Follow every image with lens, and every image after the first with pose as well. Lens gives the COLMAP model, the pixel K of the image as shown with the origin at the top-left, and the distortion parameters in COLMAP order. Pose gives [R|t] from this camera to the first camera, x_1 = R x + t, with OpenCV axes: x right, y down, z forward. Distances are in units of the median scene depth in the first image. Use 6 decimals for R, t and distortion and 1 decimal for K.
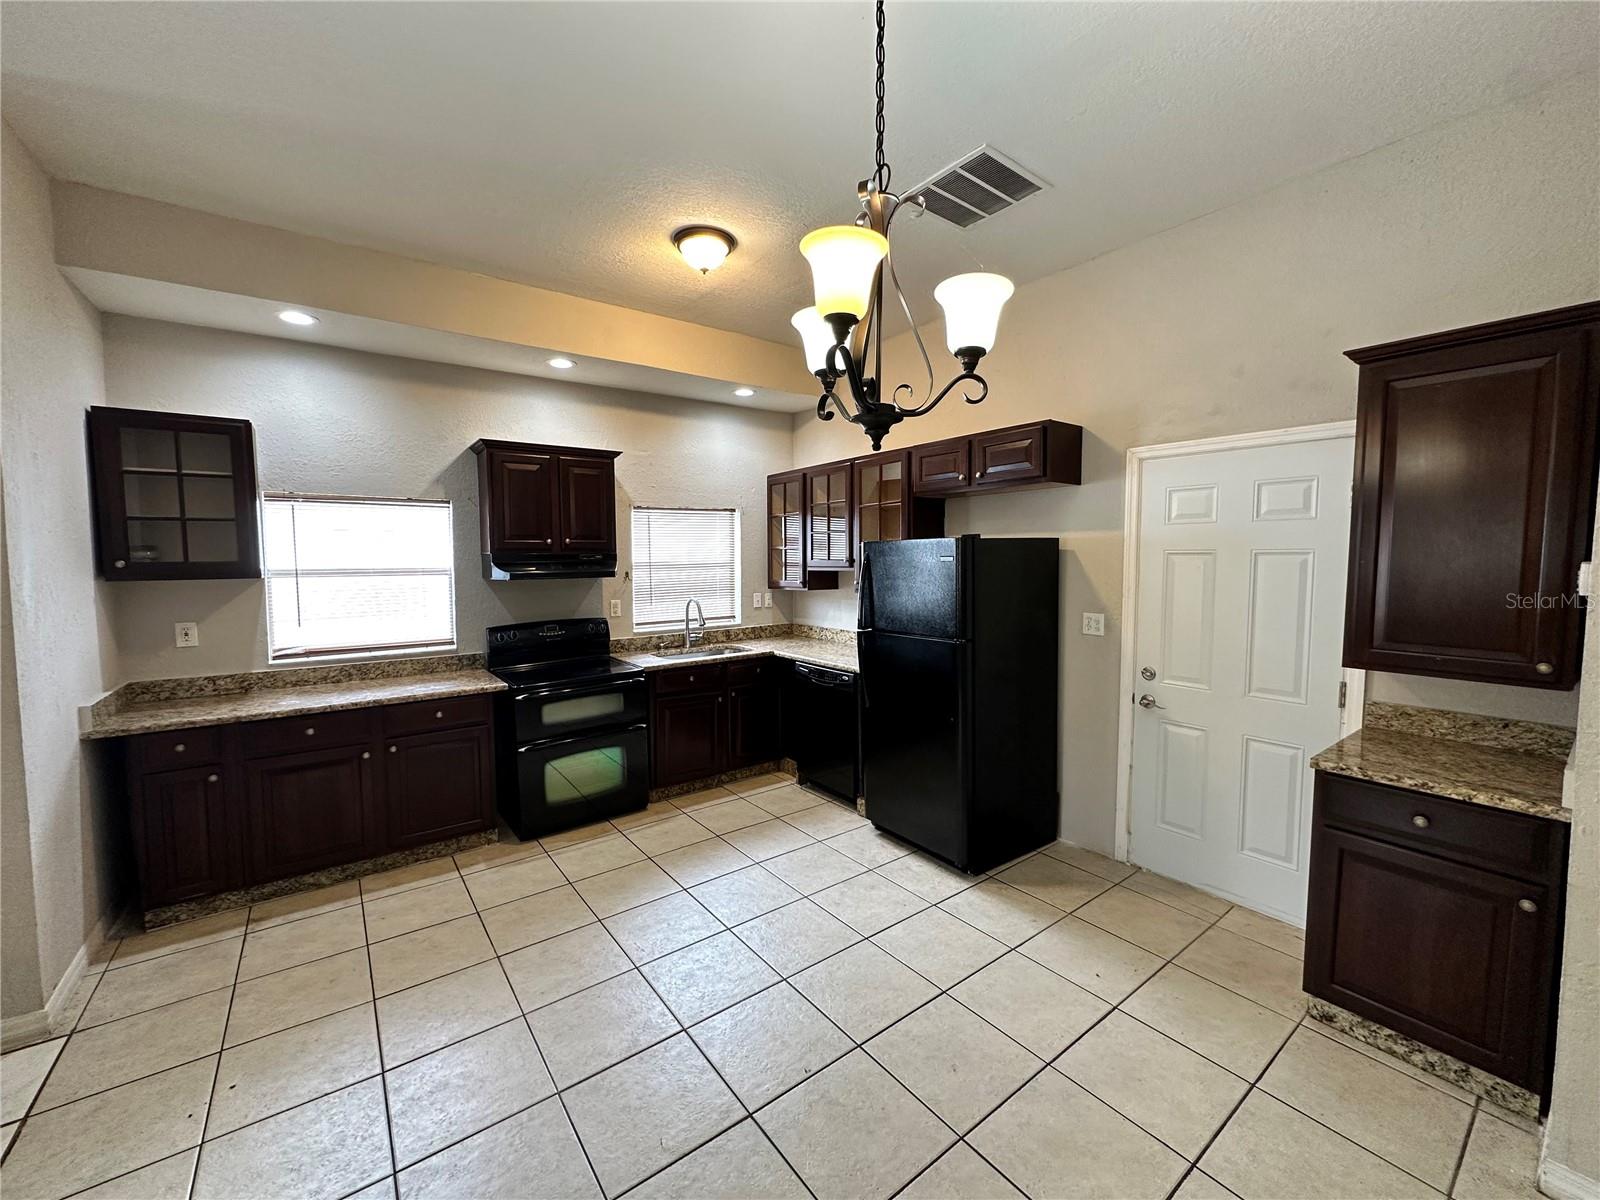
lens RADIAL K [[634.5, 0, 800.0], [0, 634.5, 600.0], [0, 0, 1]] dist [0.000023, 0.000566]
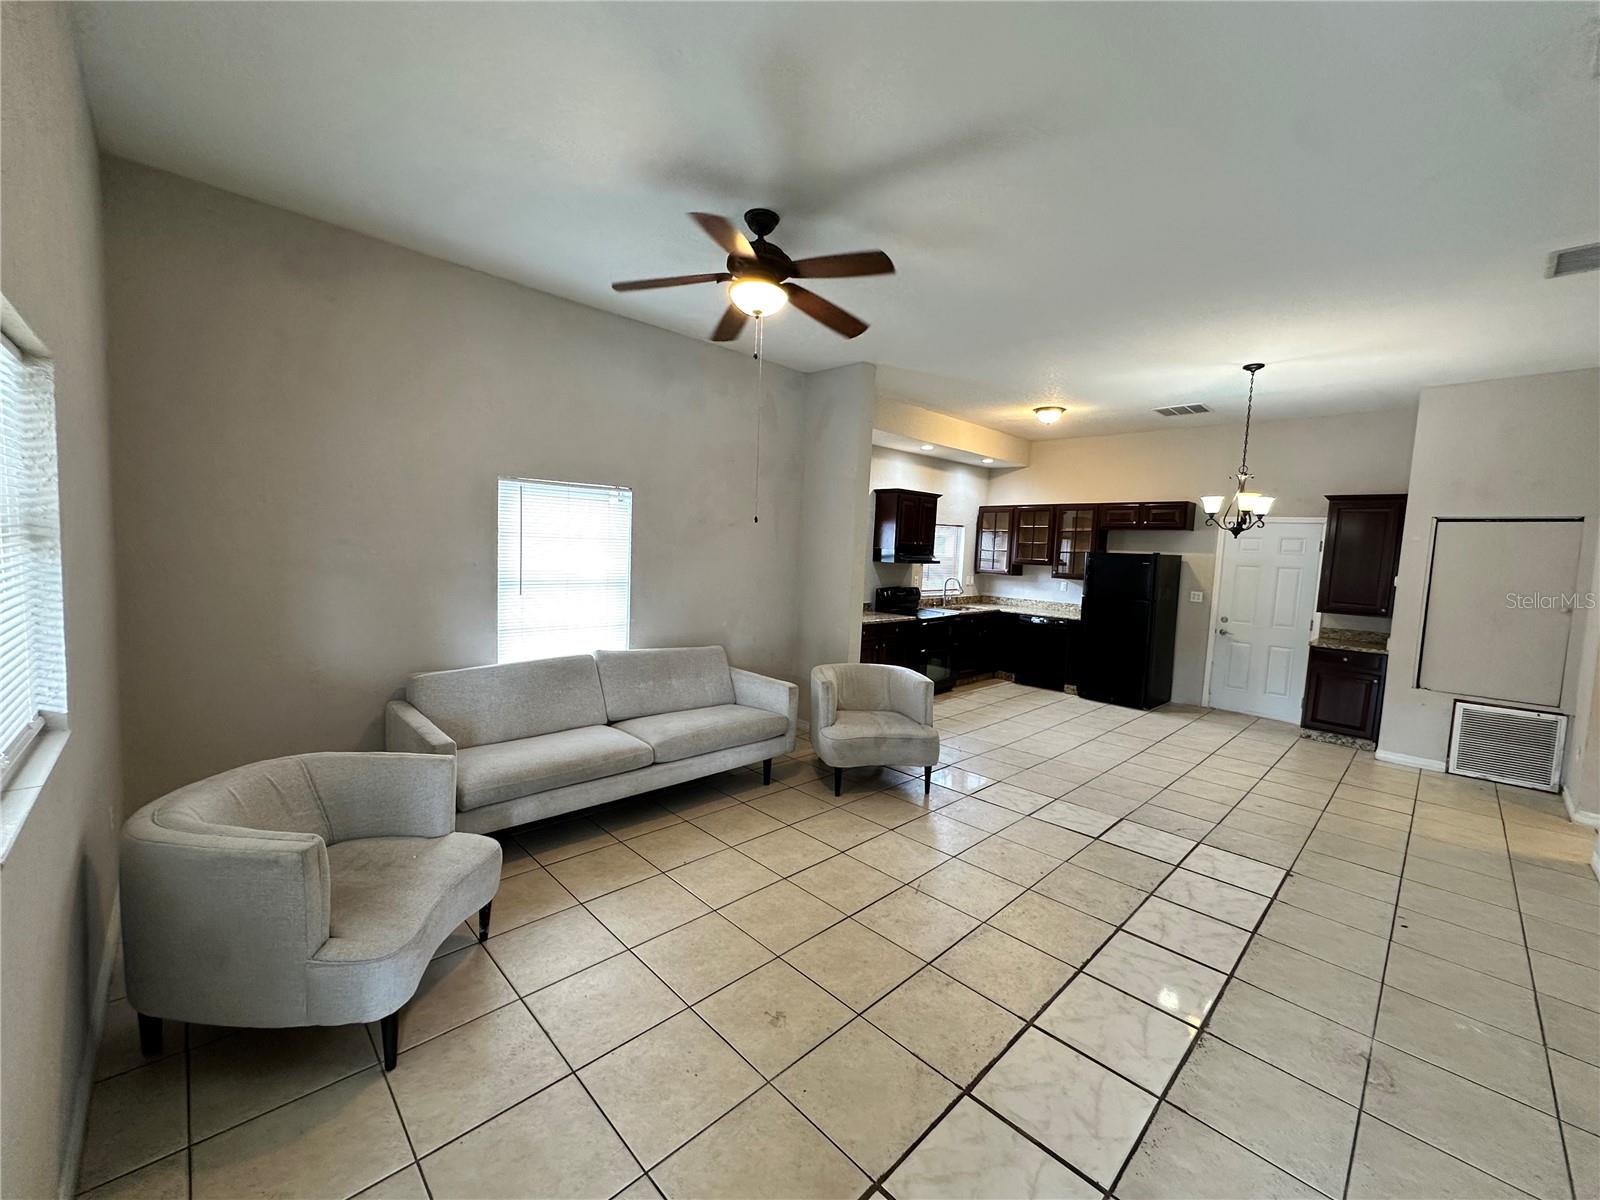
lens RADIAL K [[634.5, 0, 800.0], [0, 634.5, 600.0], [0, 0, 1]] dist [0.000023, 0.000566]
pose [[0.989503, 0.036244, 0.139892, -1.148388], [-0.038806, 0.999125, 0.015624, 0.066664], [-0.139203, -0.020888, 0.990044, -0.921304]]
